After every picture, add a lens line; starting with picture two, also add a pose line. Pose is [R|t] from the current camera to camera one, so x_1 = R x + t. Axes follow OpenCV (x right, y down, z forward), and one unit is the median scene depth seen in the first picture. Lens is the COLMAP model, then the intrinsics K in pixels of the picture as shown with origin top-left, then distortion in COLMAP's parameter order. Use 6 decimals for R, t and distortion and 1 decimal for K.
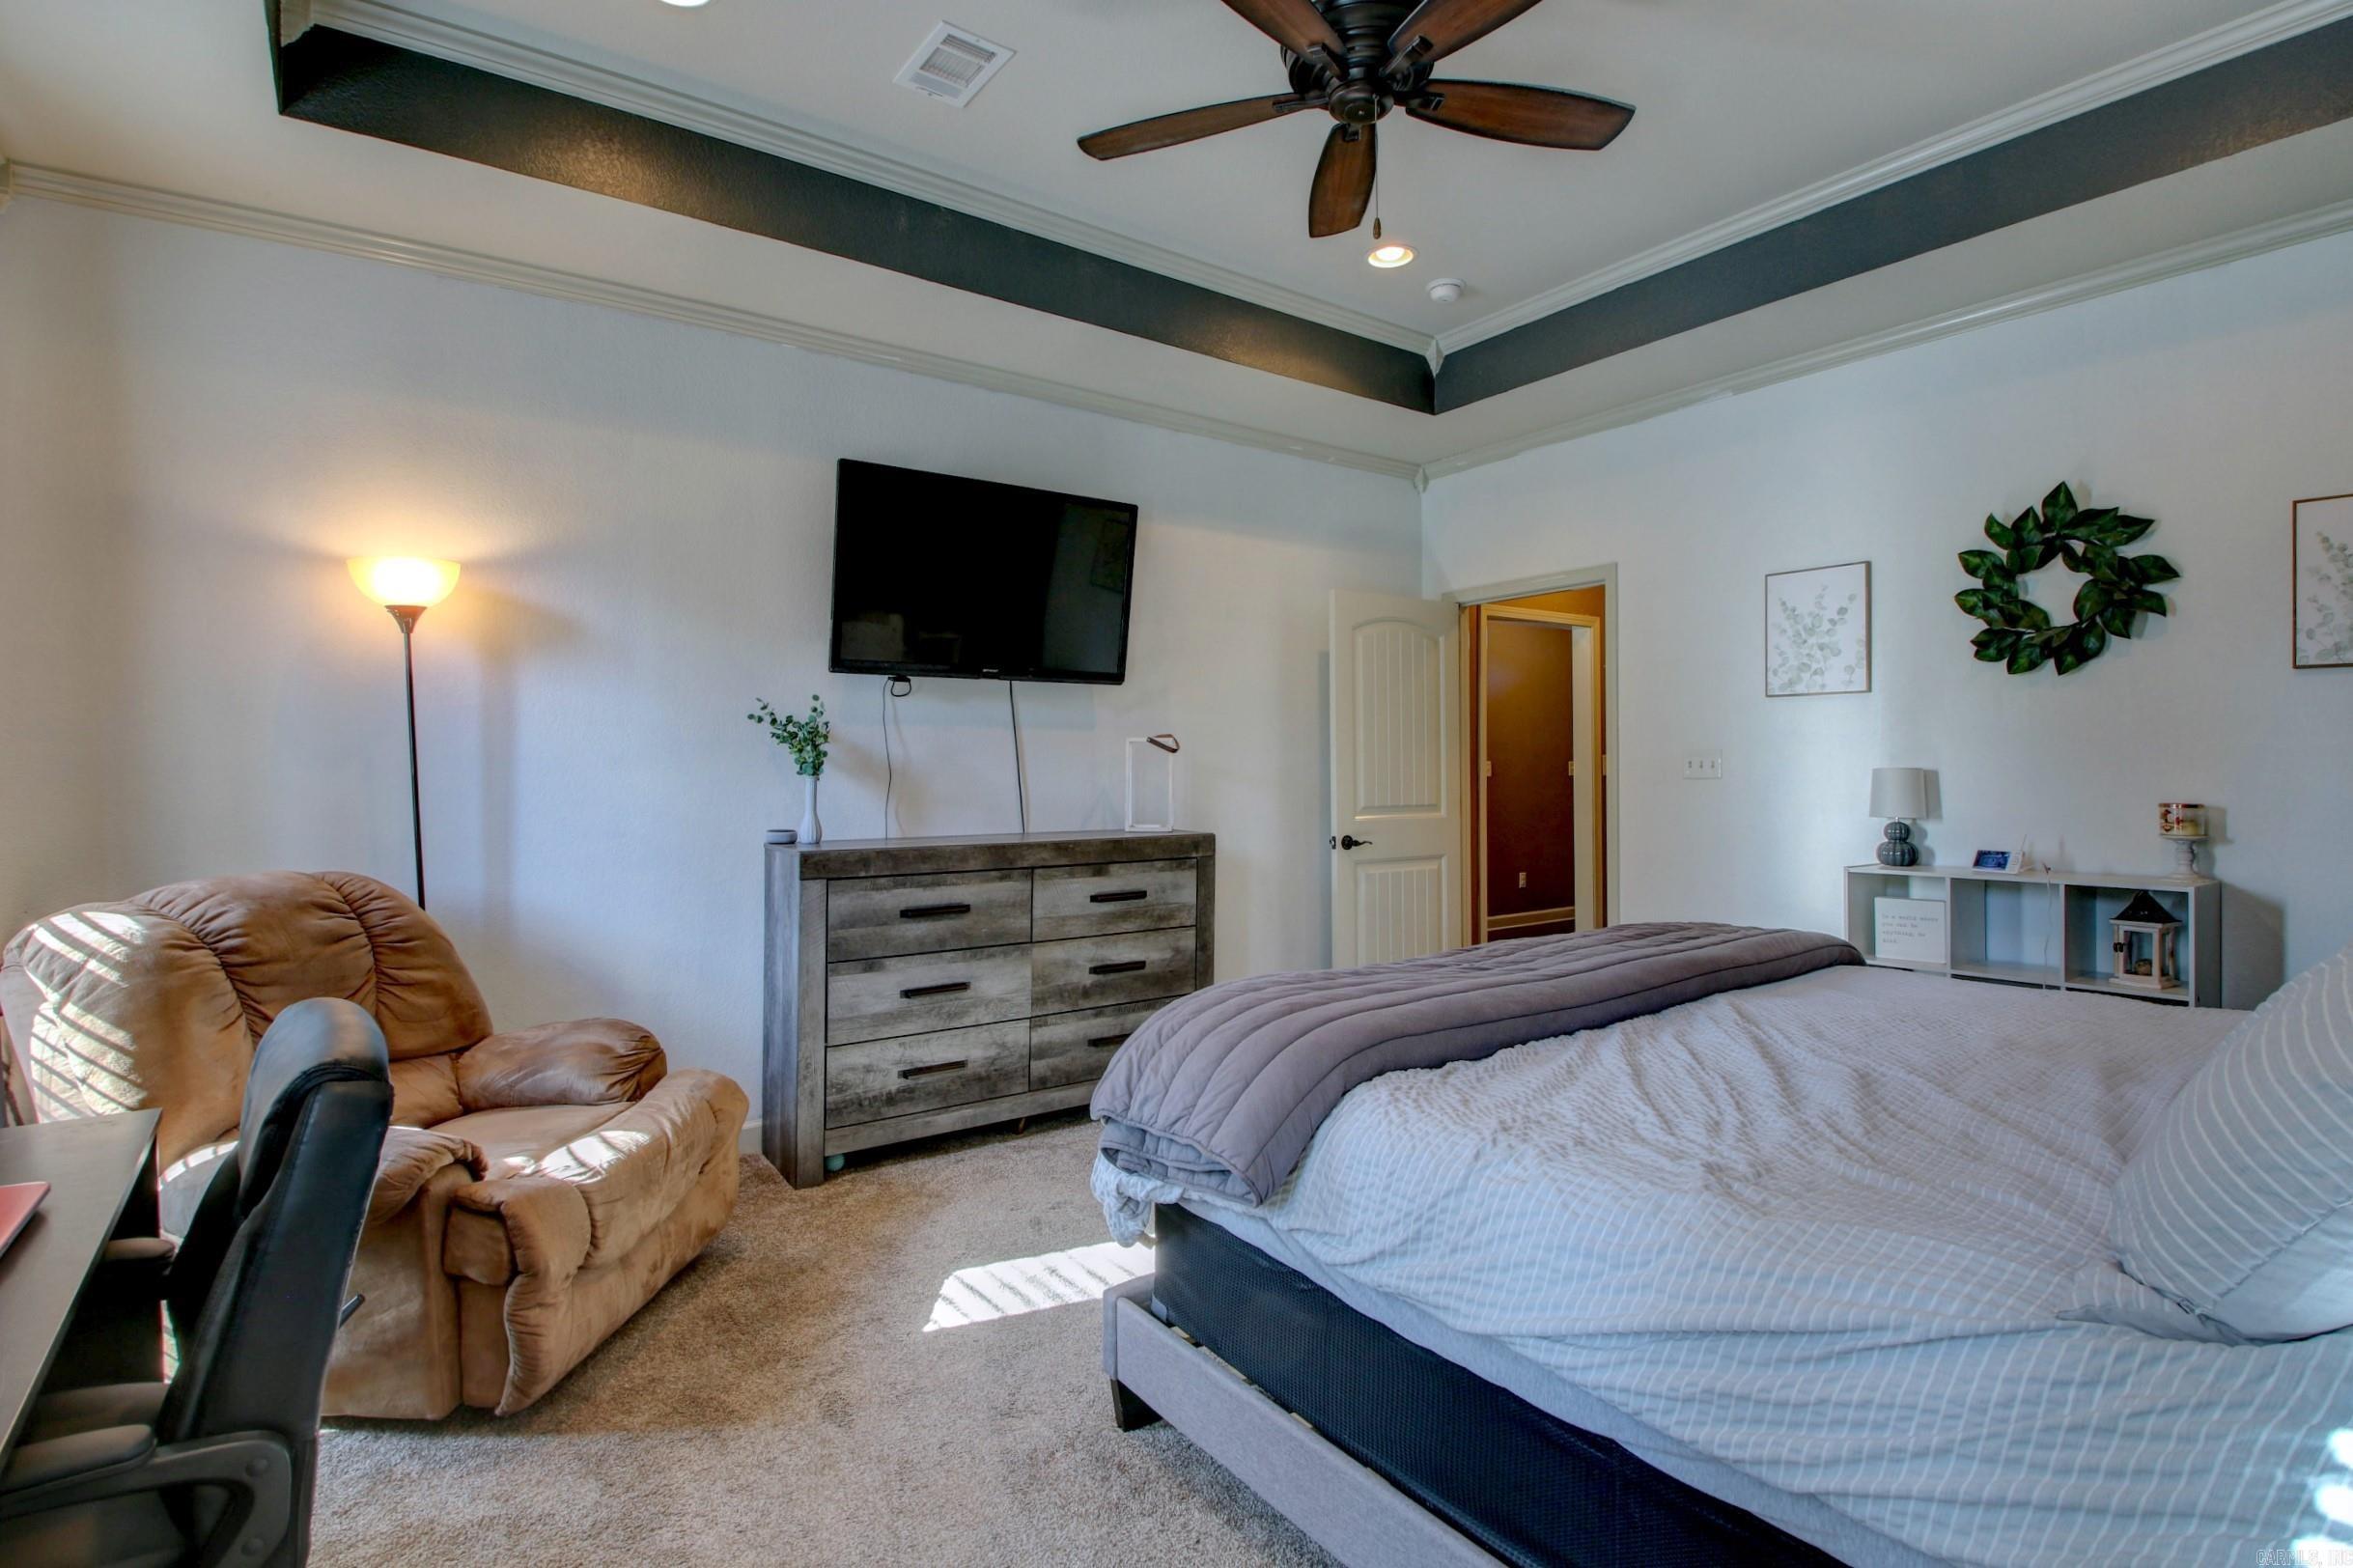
lens RADIAL K [[1101.9, 0, 1174.0], [0, 1101.9, 772.7], [0, 0, 1]] dist [0.006525, -0.020381]
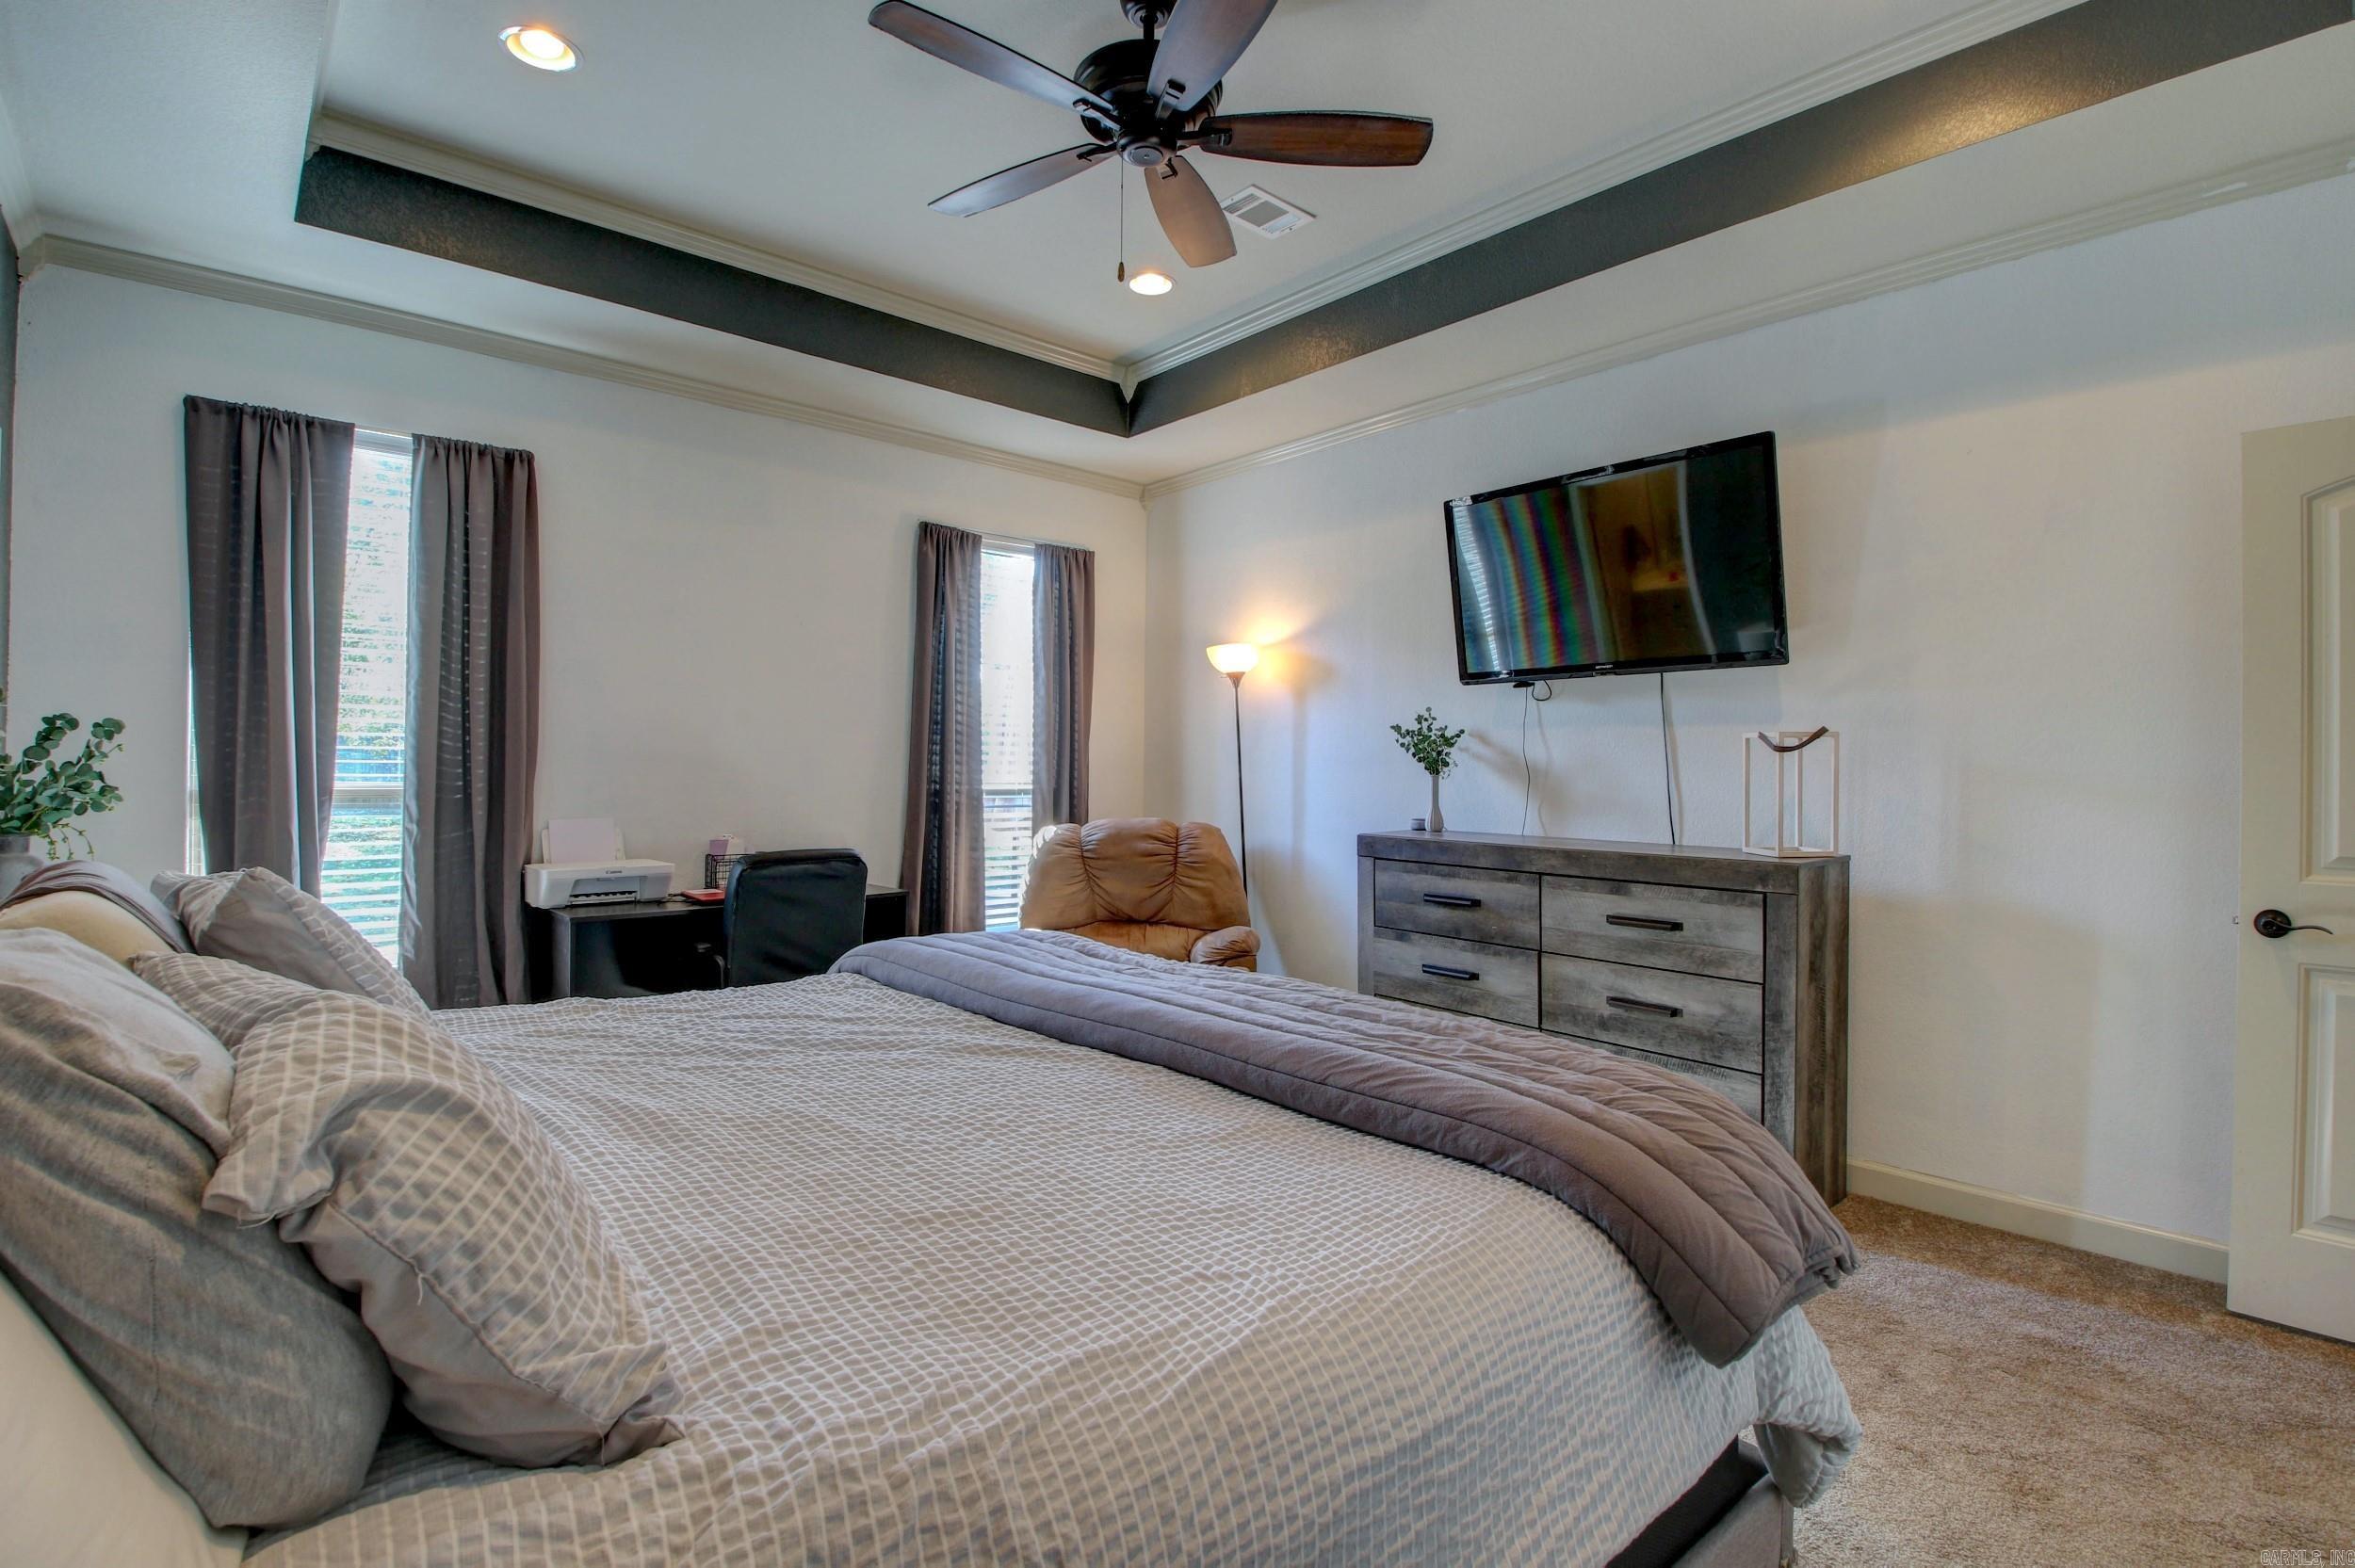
lens RADIAL K [[1102.7, 0, 1184.6], [0, 1102.7, 775.1], [0, 0, 1]] dist [0.006525, -0.020381]
pose [[0.096904, 0.010737, -0.995236, 0.783768], [-0.012833, 0.999872, 0.009537, -0.004801], [0.995211, 0.011847, 0.097029, 0.584636]]
